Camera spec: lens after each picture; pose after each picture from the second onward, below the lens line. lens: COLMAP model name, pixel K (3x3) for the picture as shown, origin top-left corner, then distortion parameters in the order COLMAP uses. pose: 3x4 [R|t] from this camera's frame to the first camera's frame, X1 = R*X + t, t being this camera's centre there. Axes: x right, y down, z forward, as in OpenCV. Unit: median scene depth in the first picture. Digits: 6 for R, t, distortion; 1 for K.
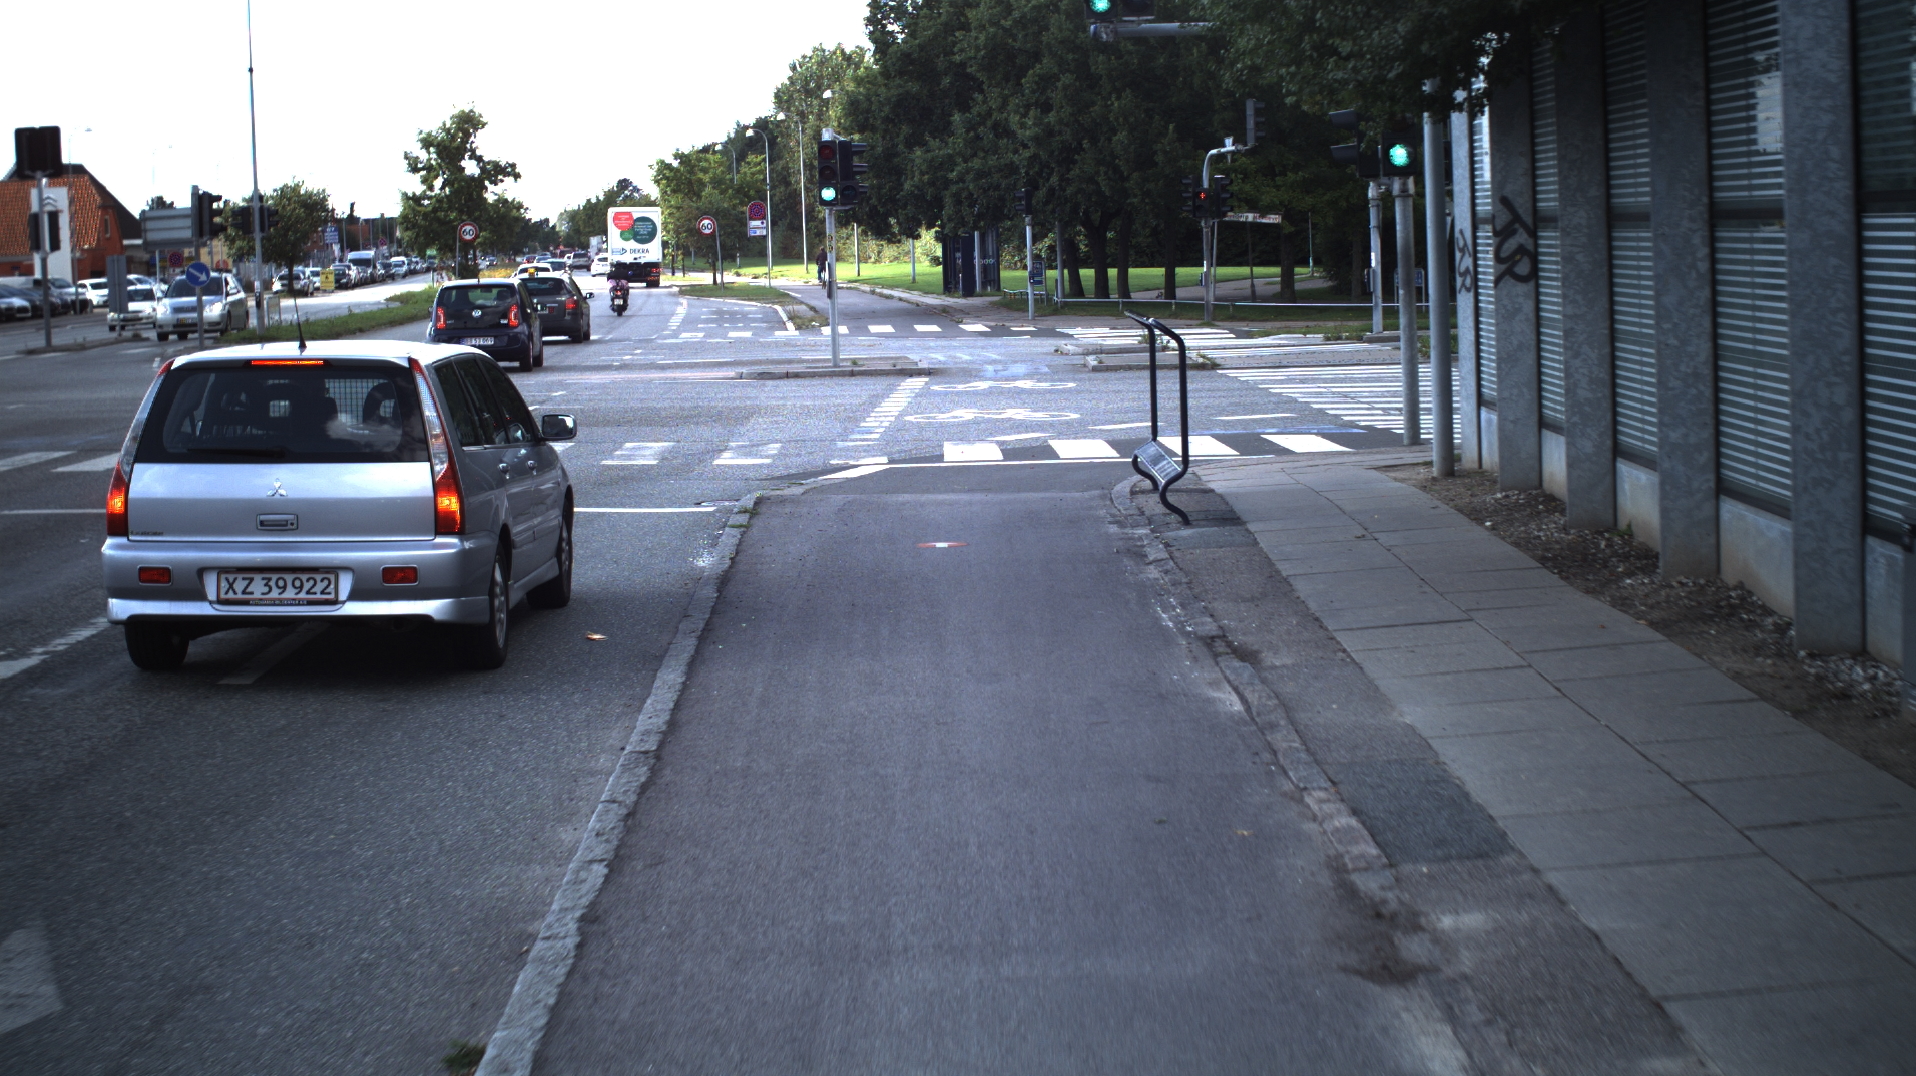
lens RADIAL K [[3606.4, 0, 958.0], [0, 3606.4, 538.0], [0, 0, 1]] dist [-0.263827, 0.183346]
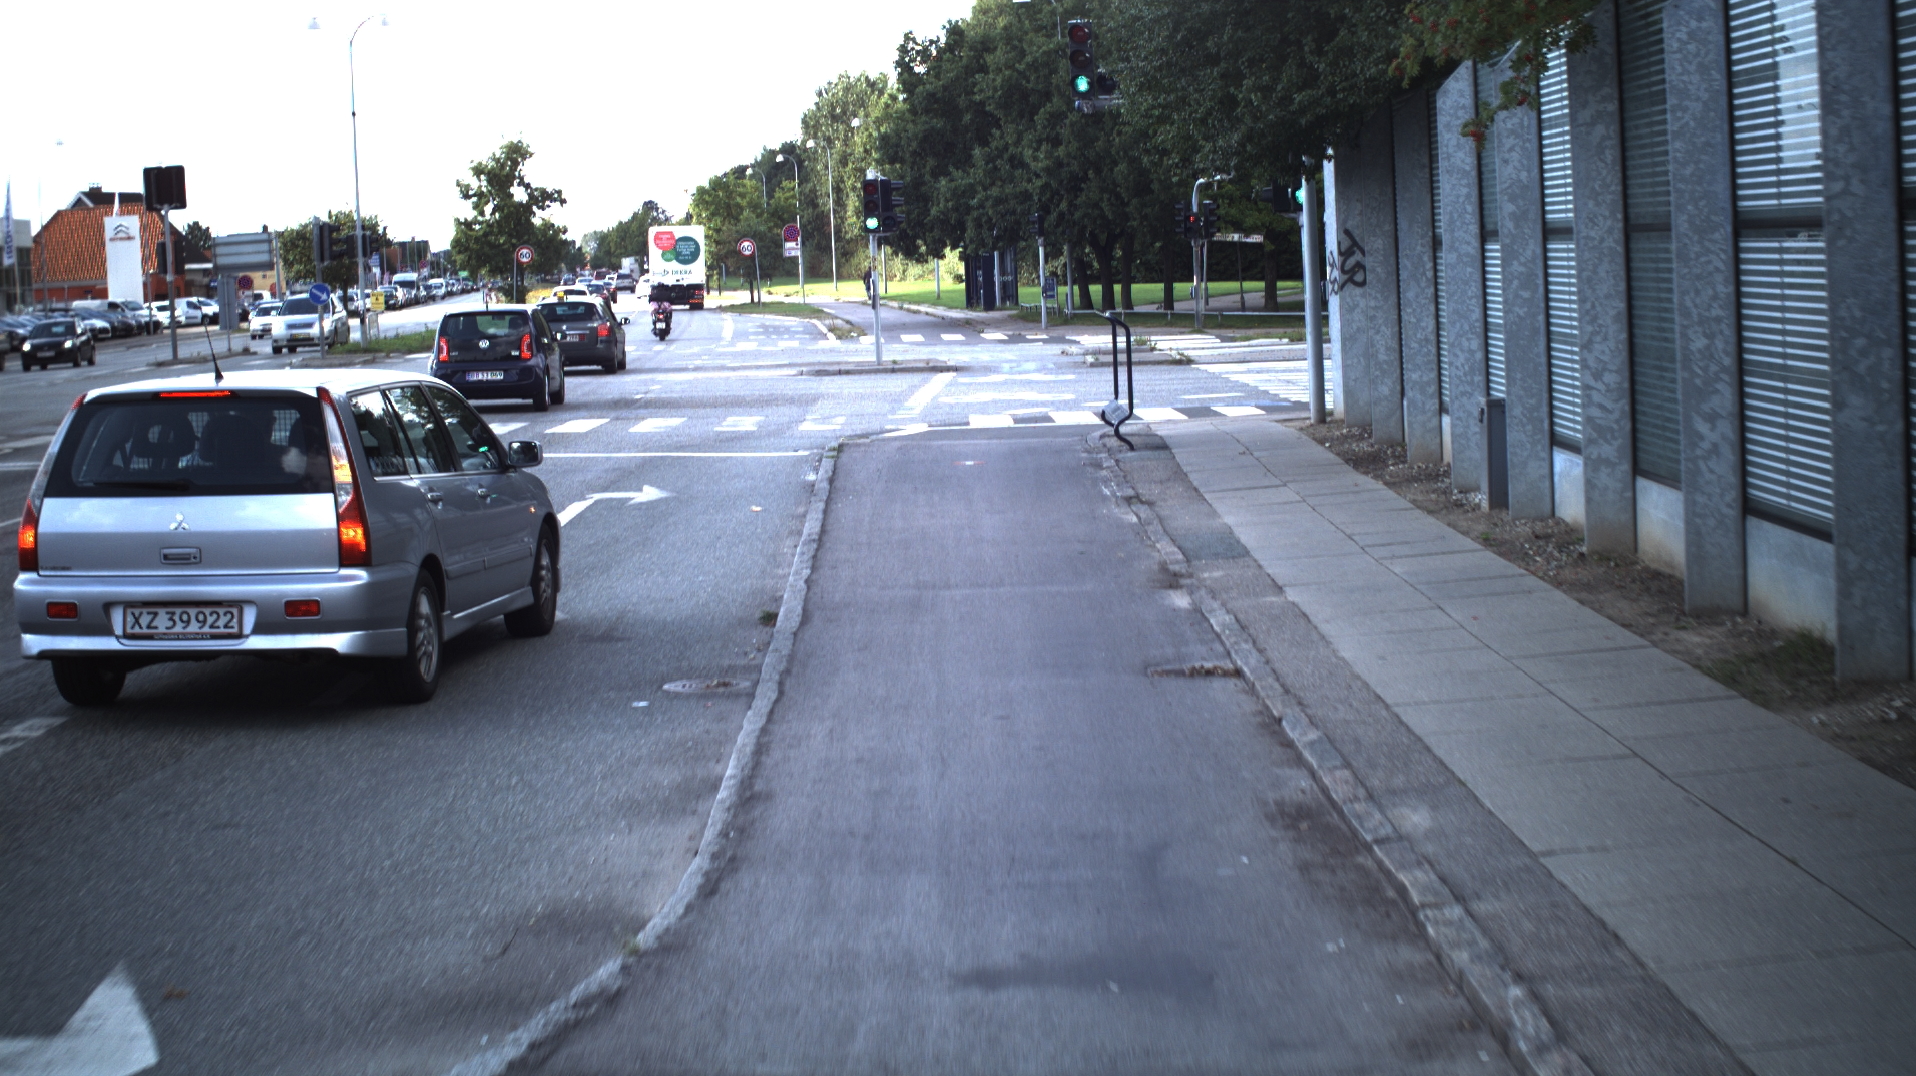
lens RADIAL K [[3606.4, 0, 958.0], [0, 3606.4, 538.0], [0, 0, 1]] dist [-0.263827, 0.183346]
pose [[0.999948, -0.007864, -0.006555, 0.000099], [0.007831, 0.999957, -0.005064, 0.010243], [0.006595, 0.005012, 0.999966, -0.128666]]
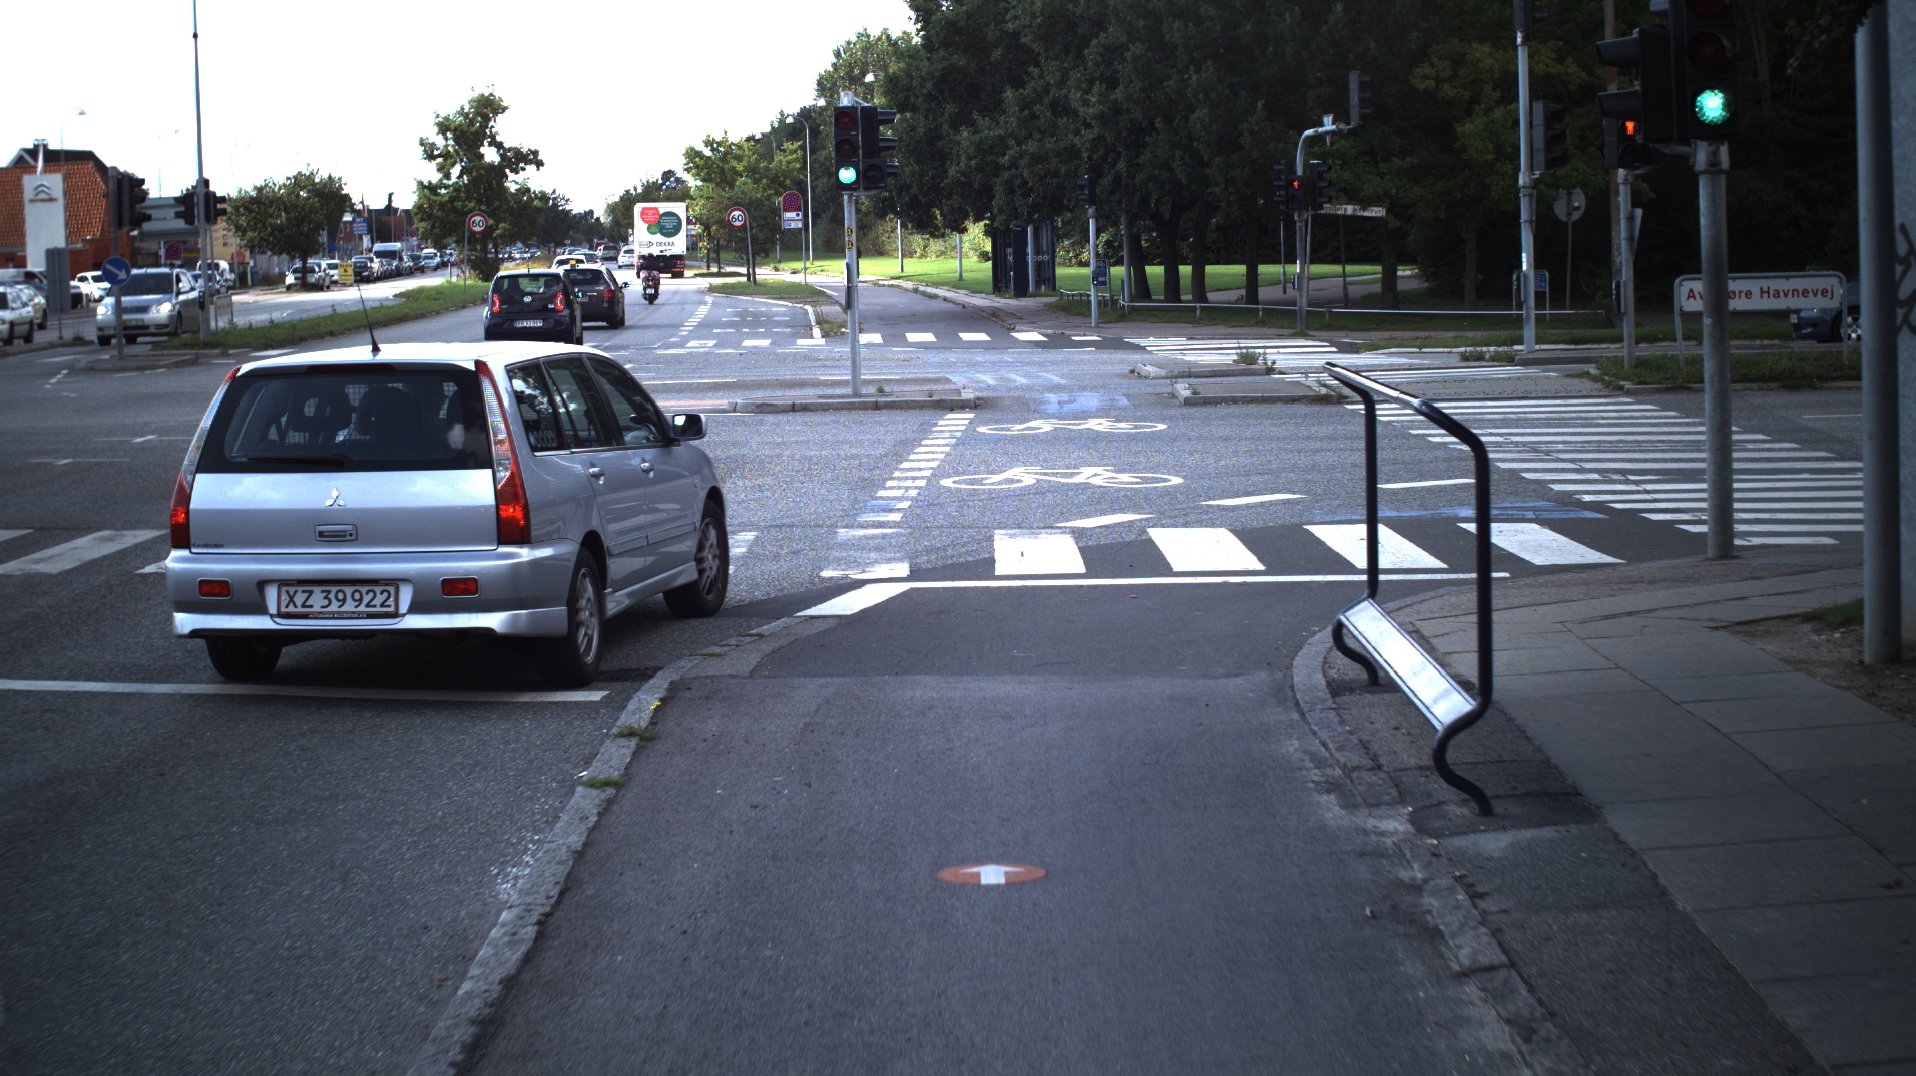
lens RADIAL K [[3606.4, 0, 958.0], [0, 3606.4, 538.0], [0, 0, 1]] dist [-0.263827, 0.183346]
pose [[0.999900, 0.005280, -0.013140, -0.000768], [-0.005257, 0.999985, 0.001775, -0.010835], [0.013149, -0.001706, 0.999912, 0.129249]]
